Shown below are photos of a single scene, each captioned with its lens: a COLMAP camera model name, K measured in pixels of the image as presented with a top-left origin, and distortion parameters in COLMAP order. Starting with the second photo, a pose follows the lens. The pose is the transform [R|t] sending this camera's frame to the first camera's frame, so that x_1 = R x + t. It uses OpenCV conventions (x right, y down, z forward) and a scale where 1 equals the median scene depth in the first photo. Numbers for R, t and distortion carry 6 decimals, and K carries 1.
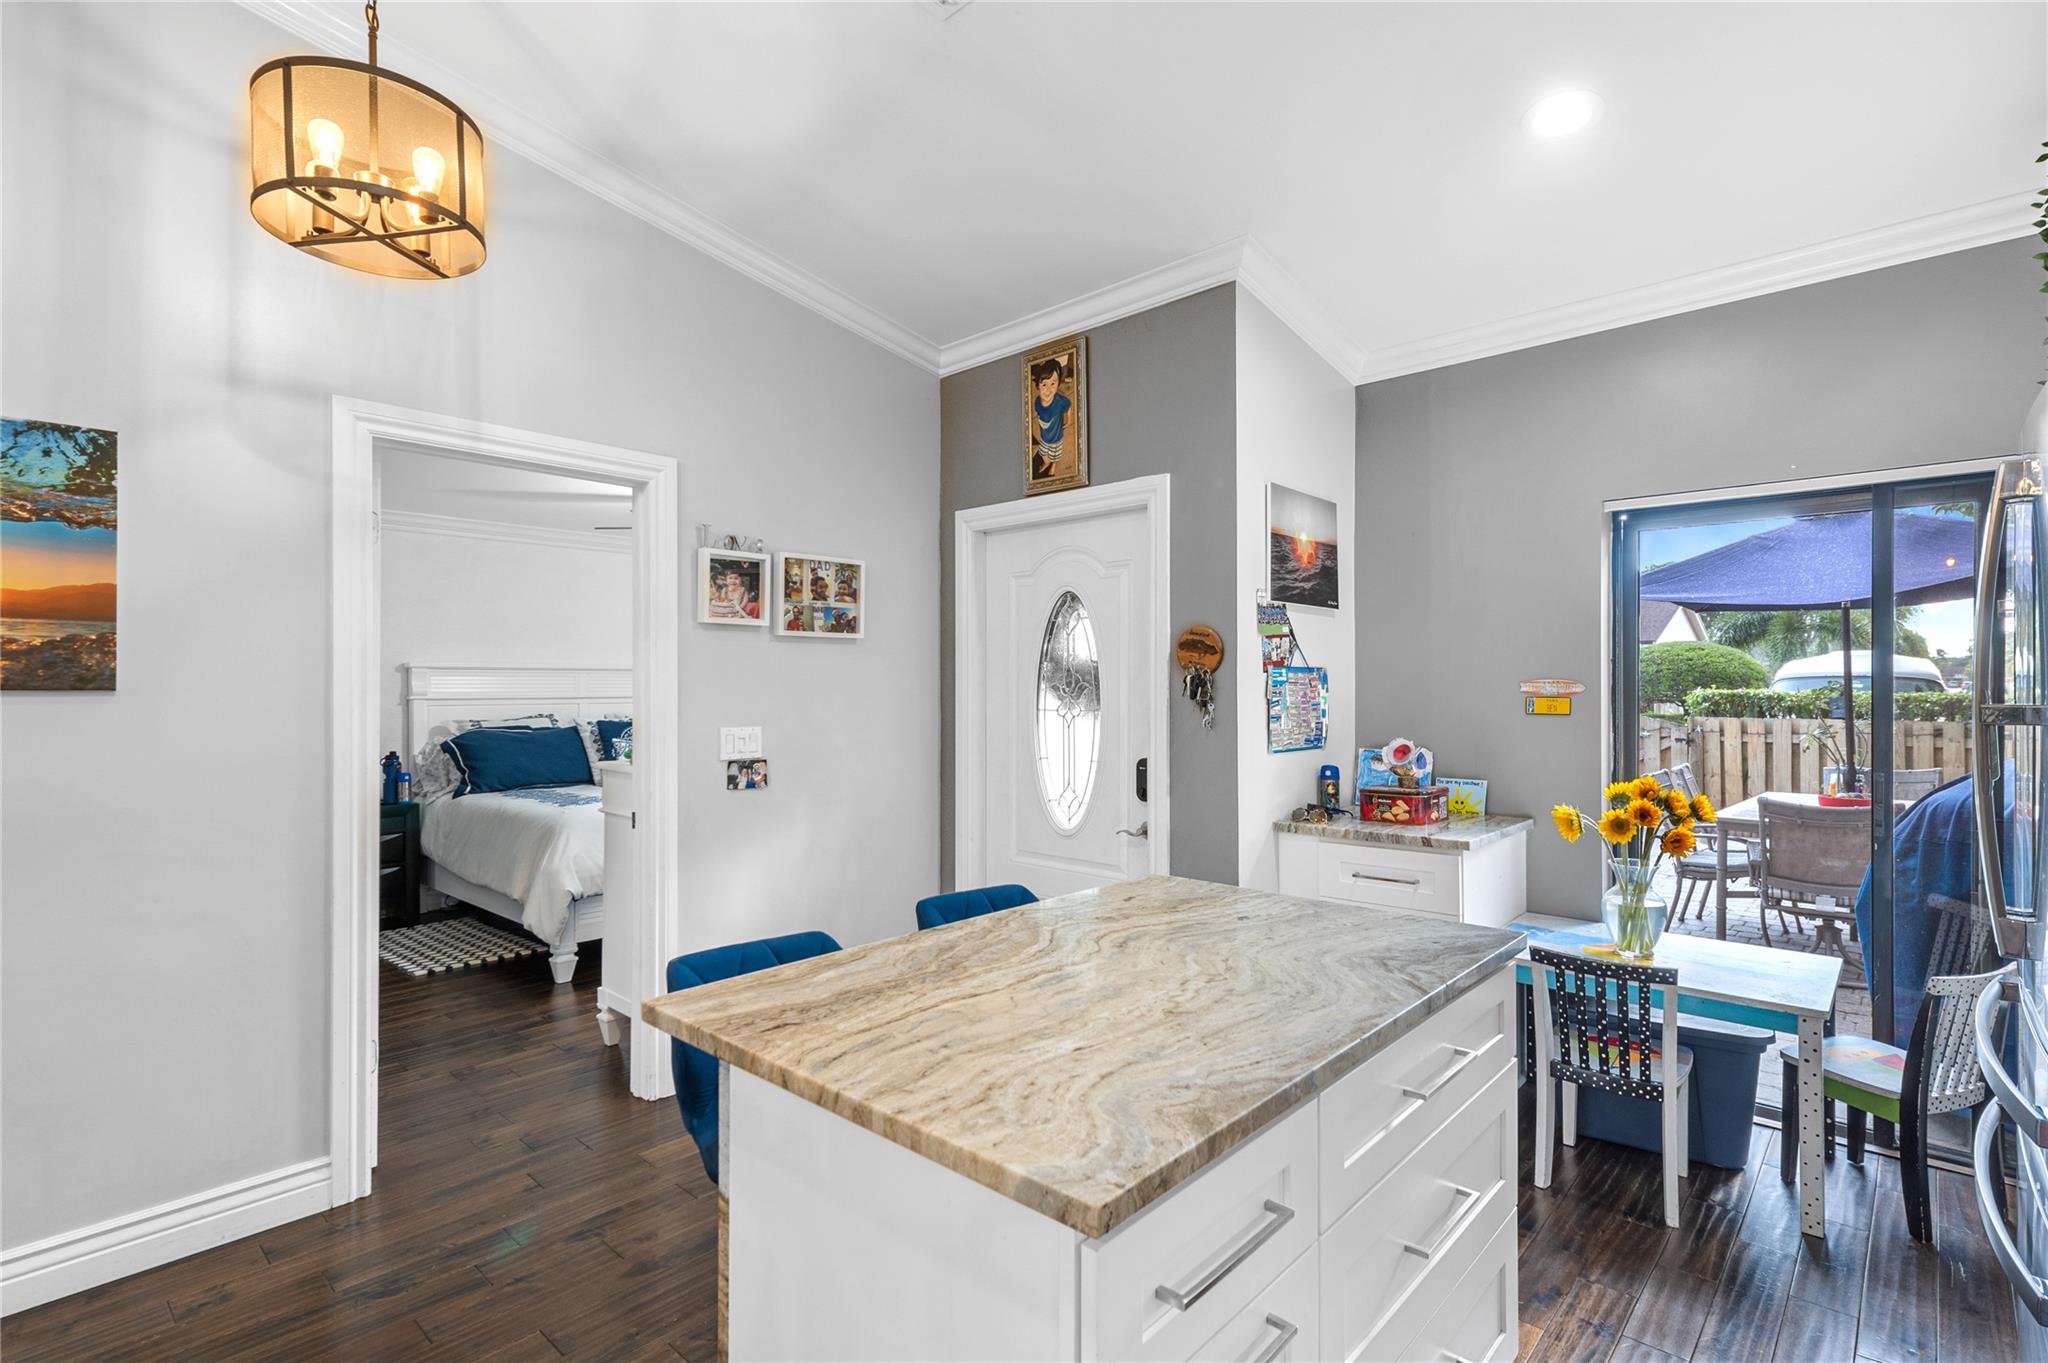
lens RADIAL K [[973.9, 0, 1023.2], [0, 973.9, 683.6], [0, 0, 1]] dist [0.016250, -0.005152]
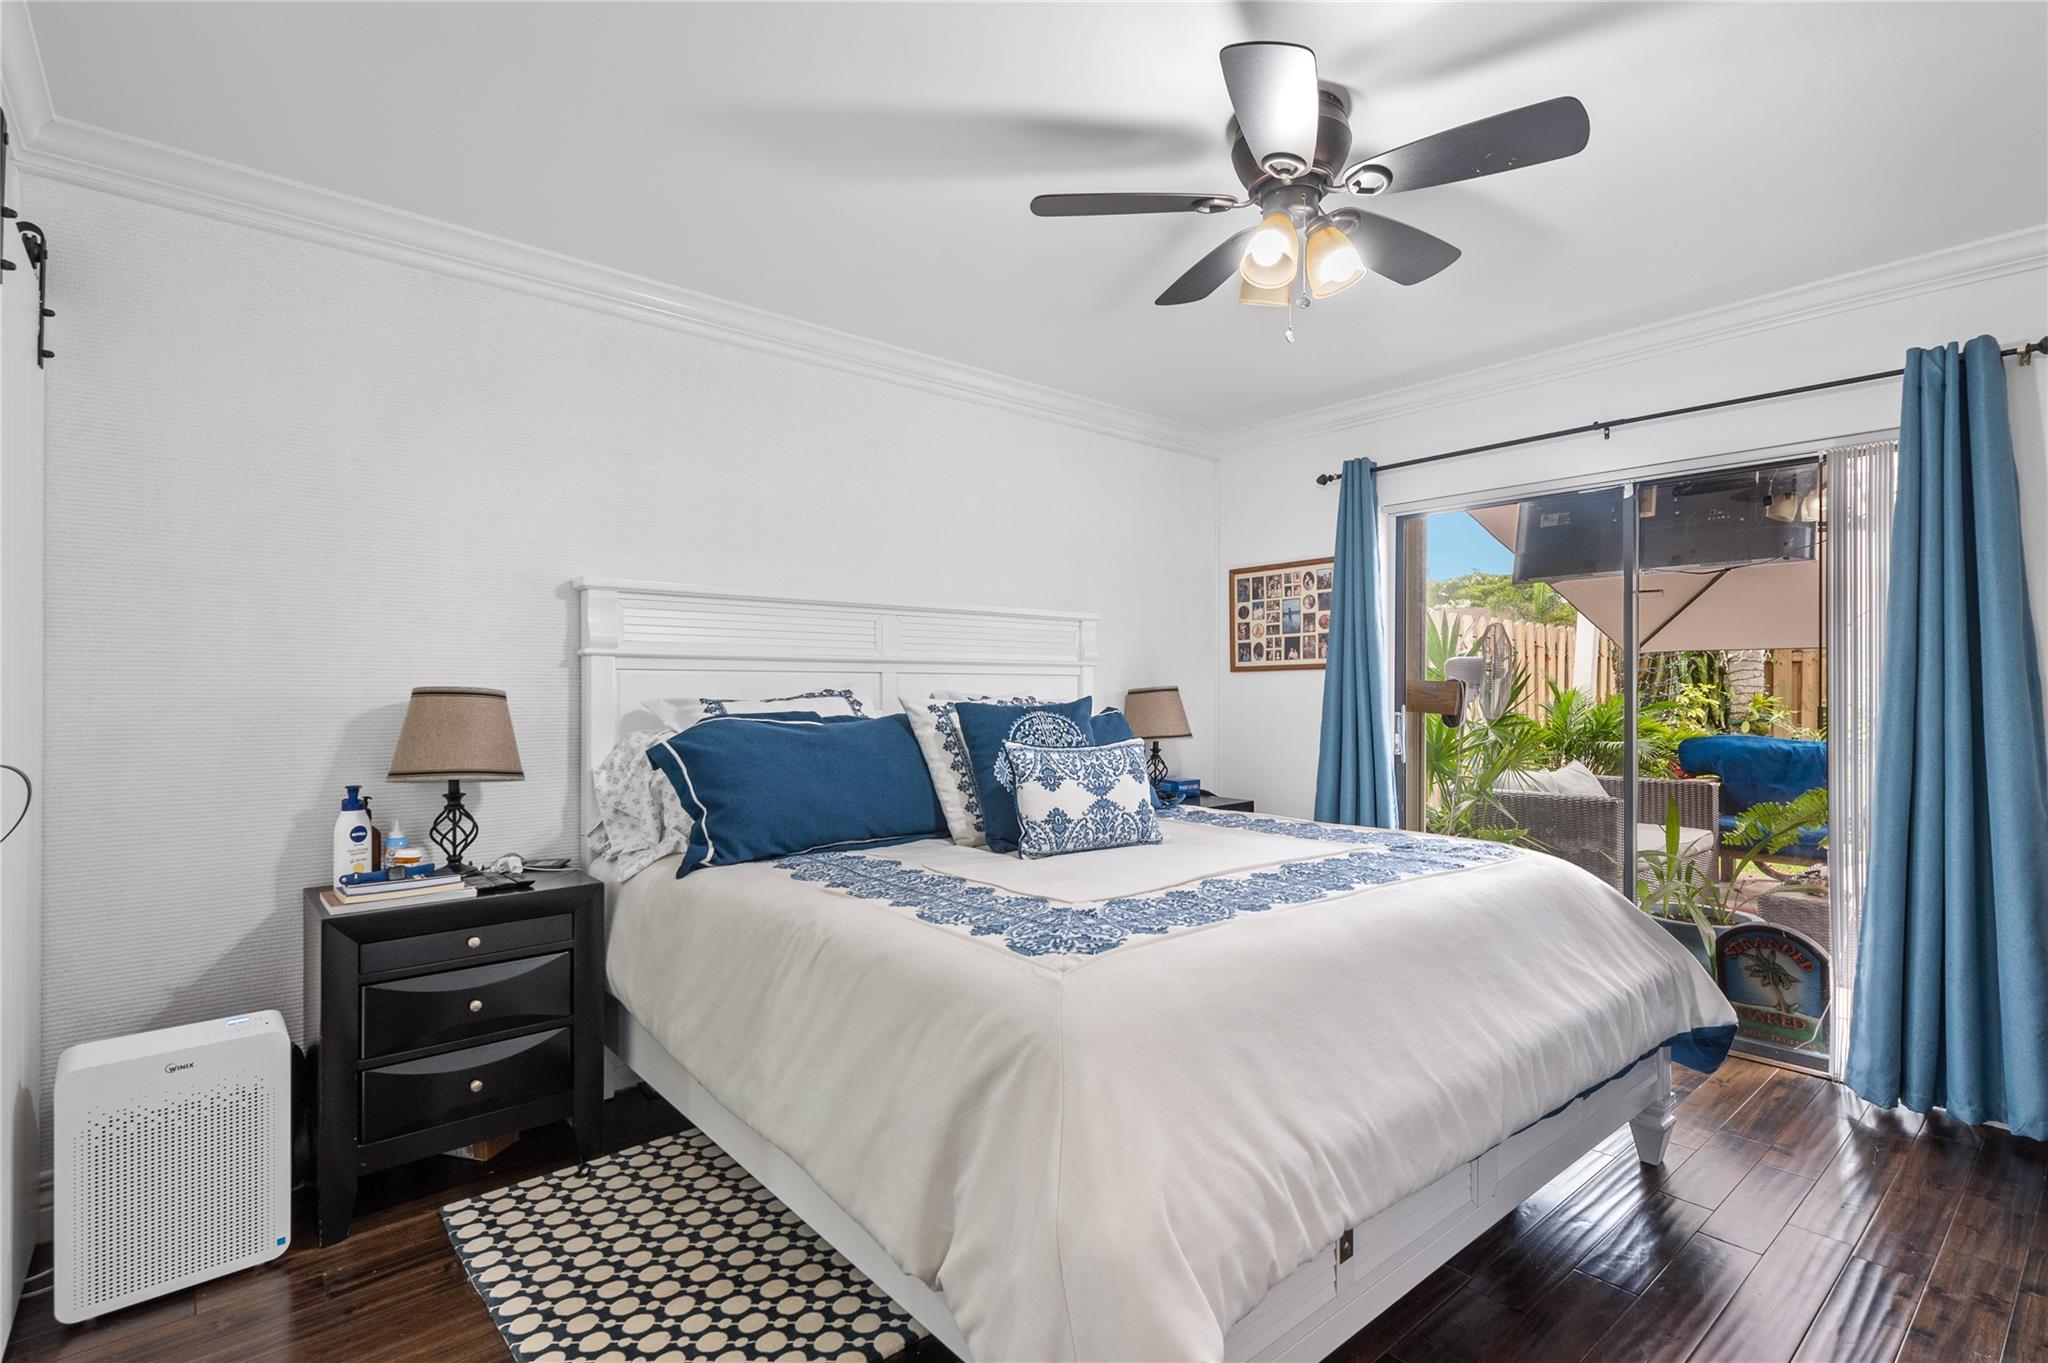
lens RADIAL K [[973.9, 0, 1034.2], [0, 973.9, 691.0], [0, 0, 1]] dist [0.016250, -0.005152]
pose [[0.991851, 0.004694, -0.127314, -0.350021], [-0.004400, 0.999987, 0.002597, 0.032116], [0.127325, -0.002016, 0.991859, 0.559104]]
